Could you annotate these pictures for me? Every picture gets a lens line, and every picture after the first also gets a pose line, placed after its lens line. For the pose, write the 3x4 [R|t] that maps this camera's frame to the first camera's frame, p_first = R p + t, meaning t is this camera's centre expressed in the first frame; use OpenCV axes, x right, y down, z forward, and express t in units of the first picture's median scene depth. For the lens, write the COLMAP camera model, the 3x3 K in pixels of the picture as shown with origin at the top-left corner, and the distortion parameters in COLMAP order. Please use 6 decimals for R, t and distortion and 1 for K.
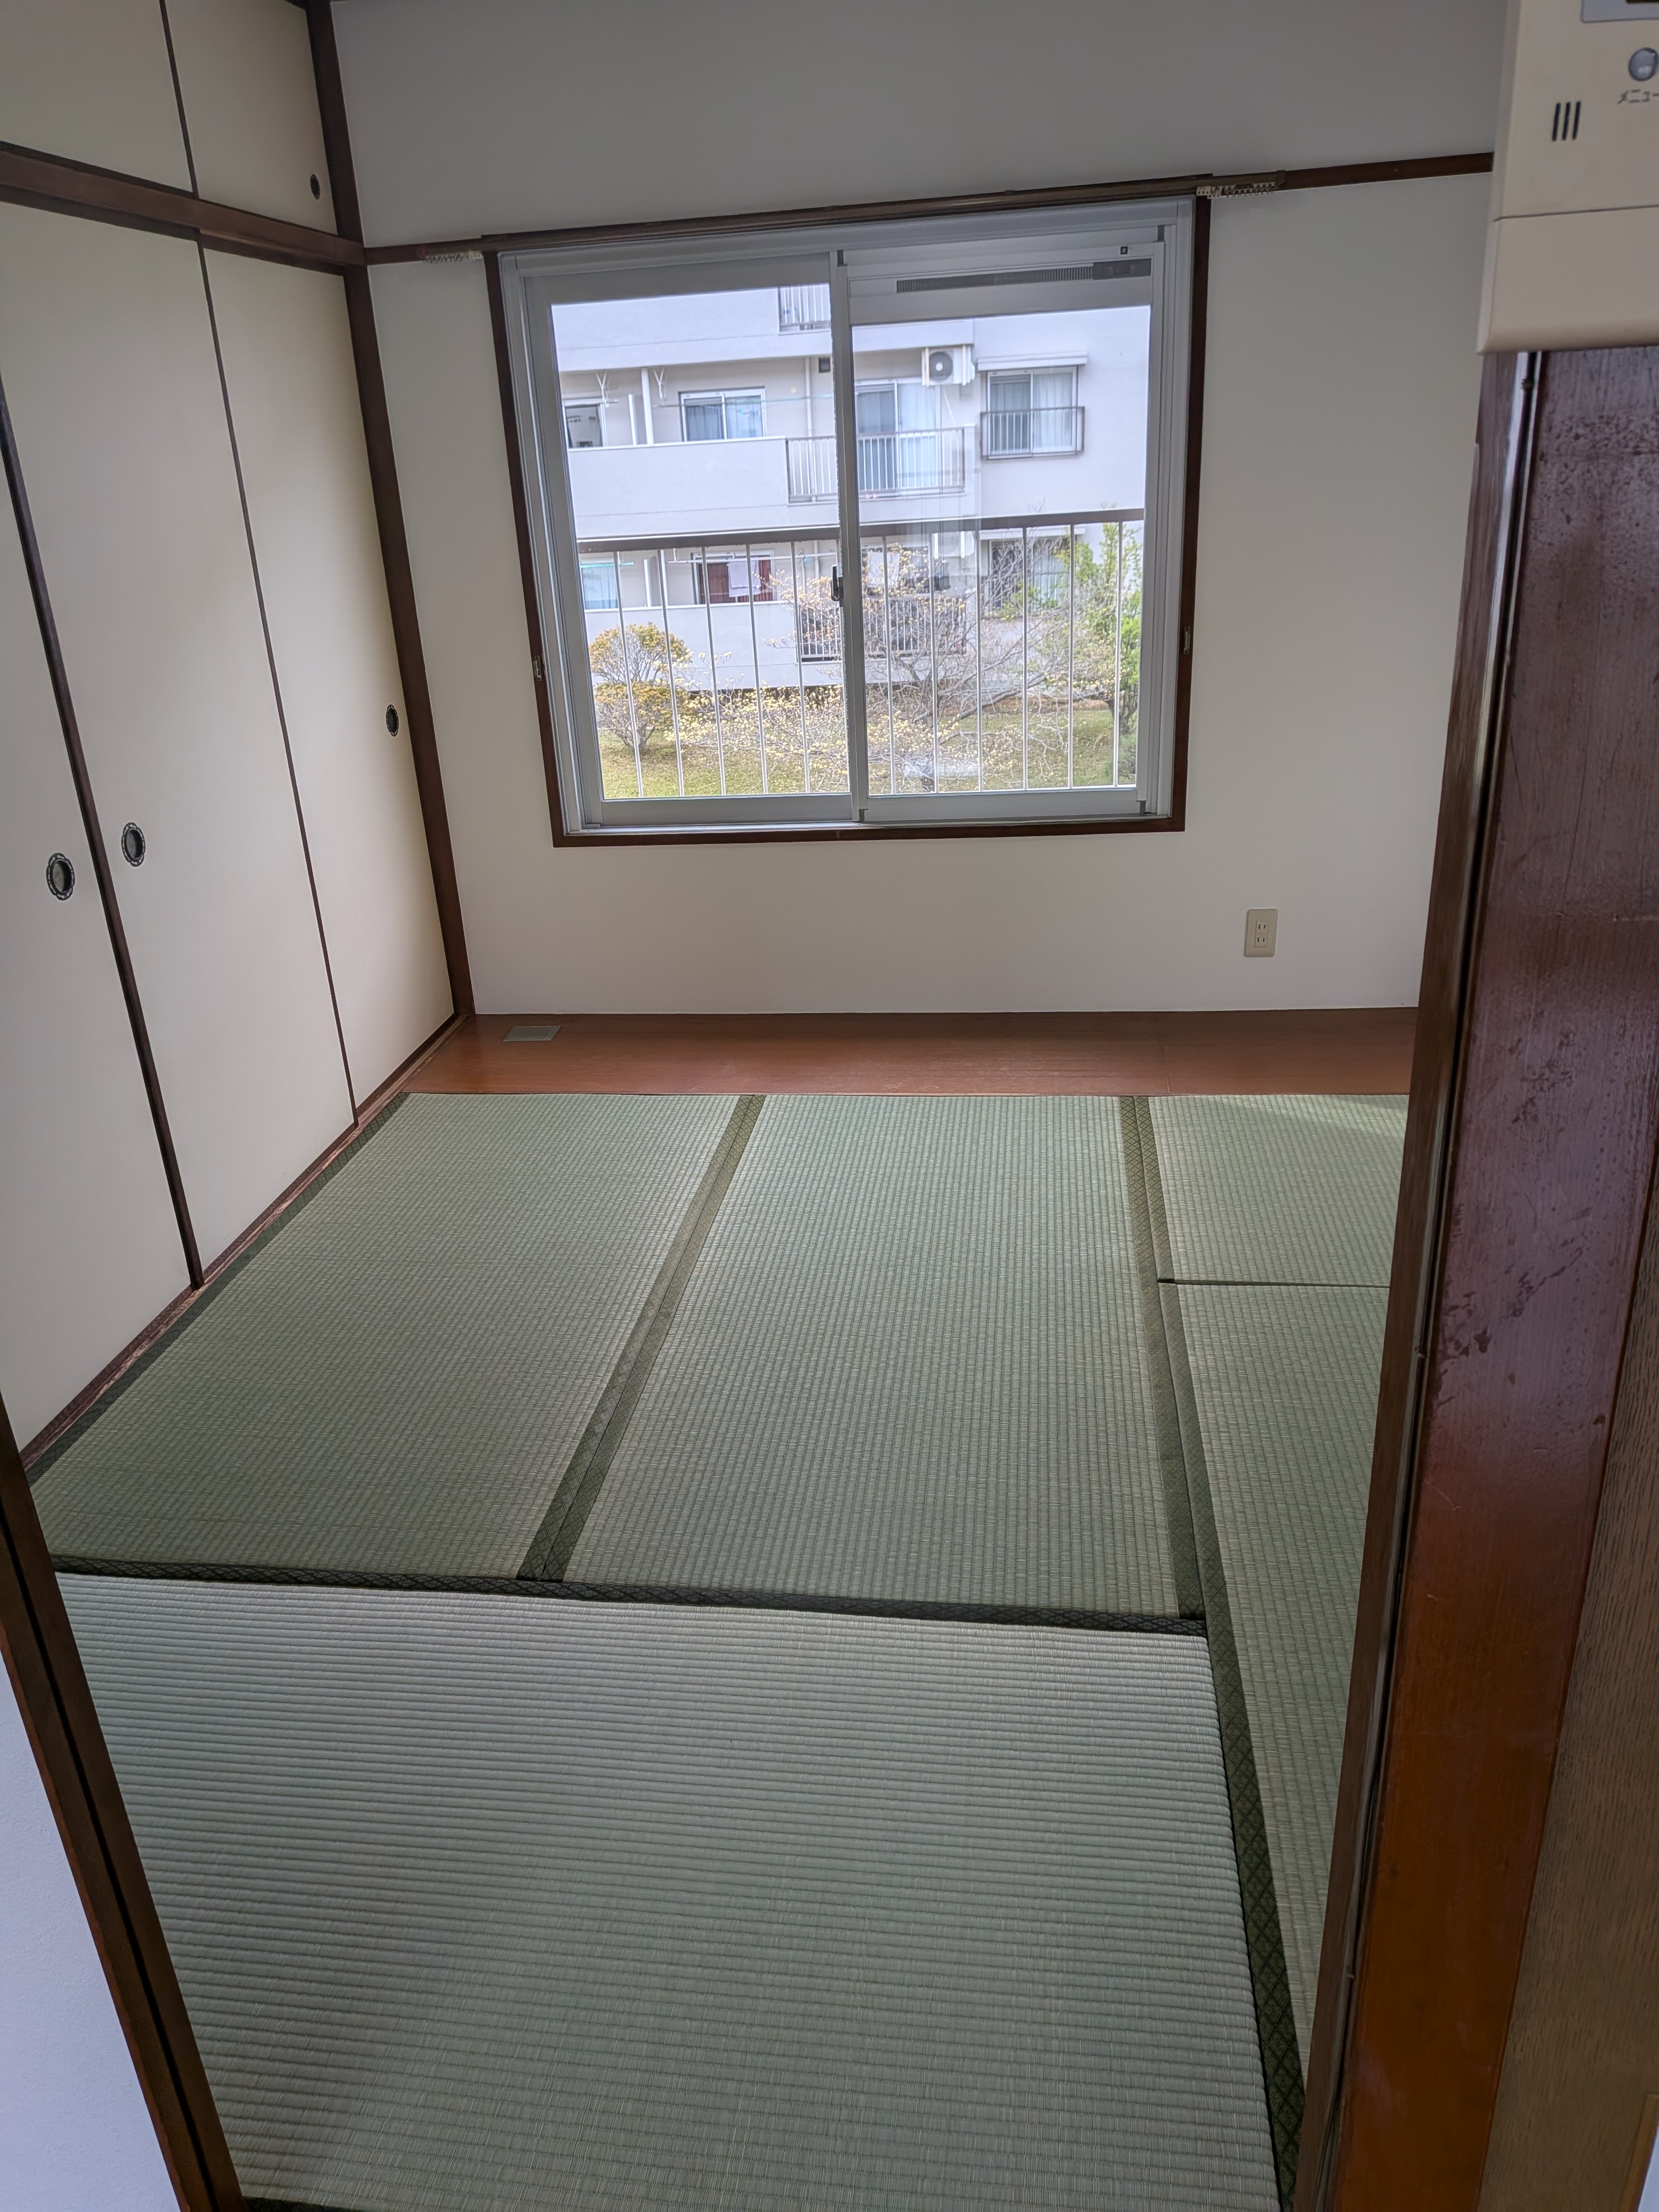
lens RADIAL K [[1581.0, 0, 811.8], [0, 1581.0, 1118.0], [0, 0, 1]] dist [0.023764, -0.032799]
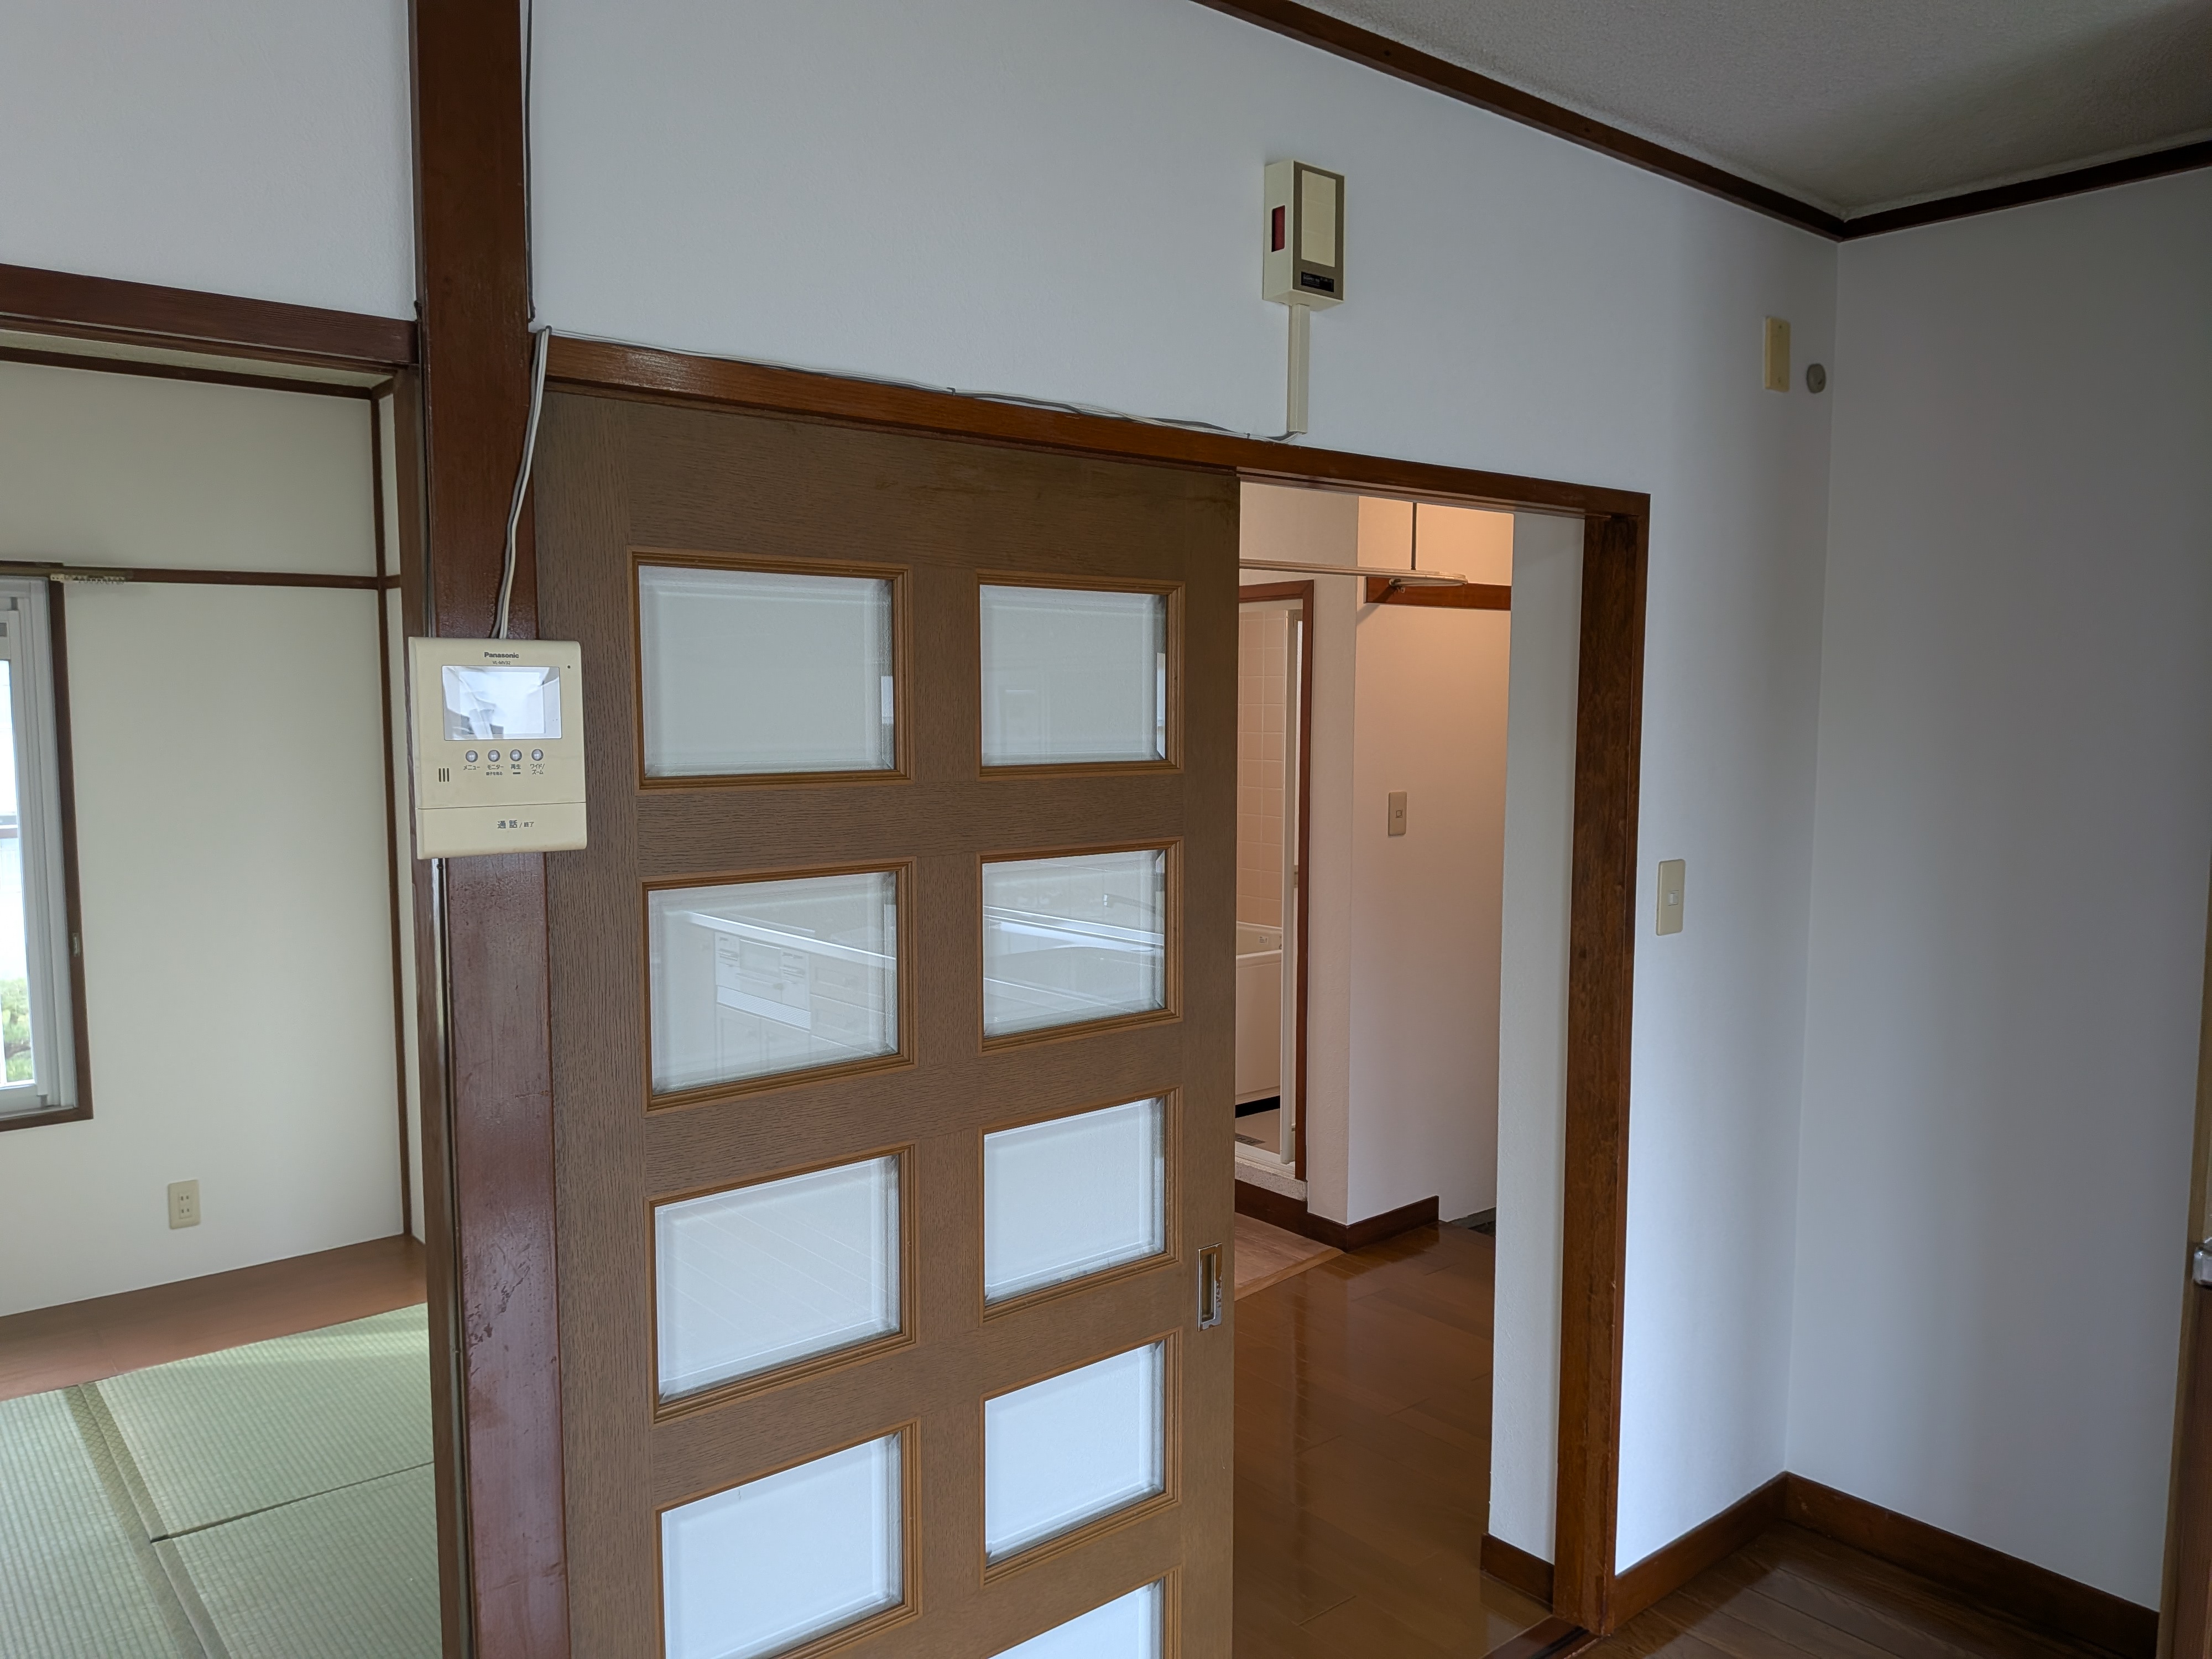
lens RADIAL K [[1581.0, 0, 1096.0], [0, 1581.0, 827.3], [0, 0, 1]] dist [0.023764, -0.032799]
pose [[0.667426, -0.012952, 0.744563, -0.125481], [0.259739, 0.941106, -0.216459, 0.044578], [-0.697910, 0.337863, 0.631483, -0.228427]]
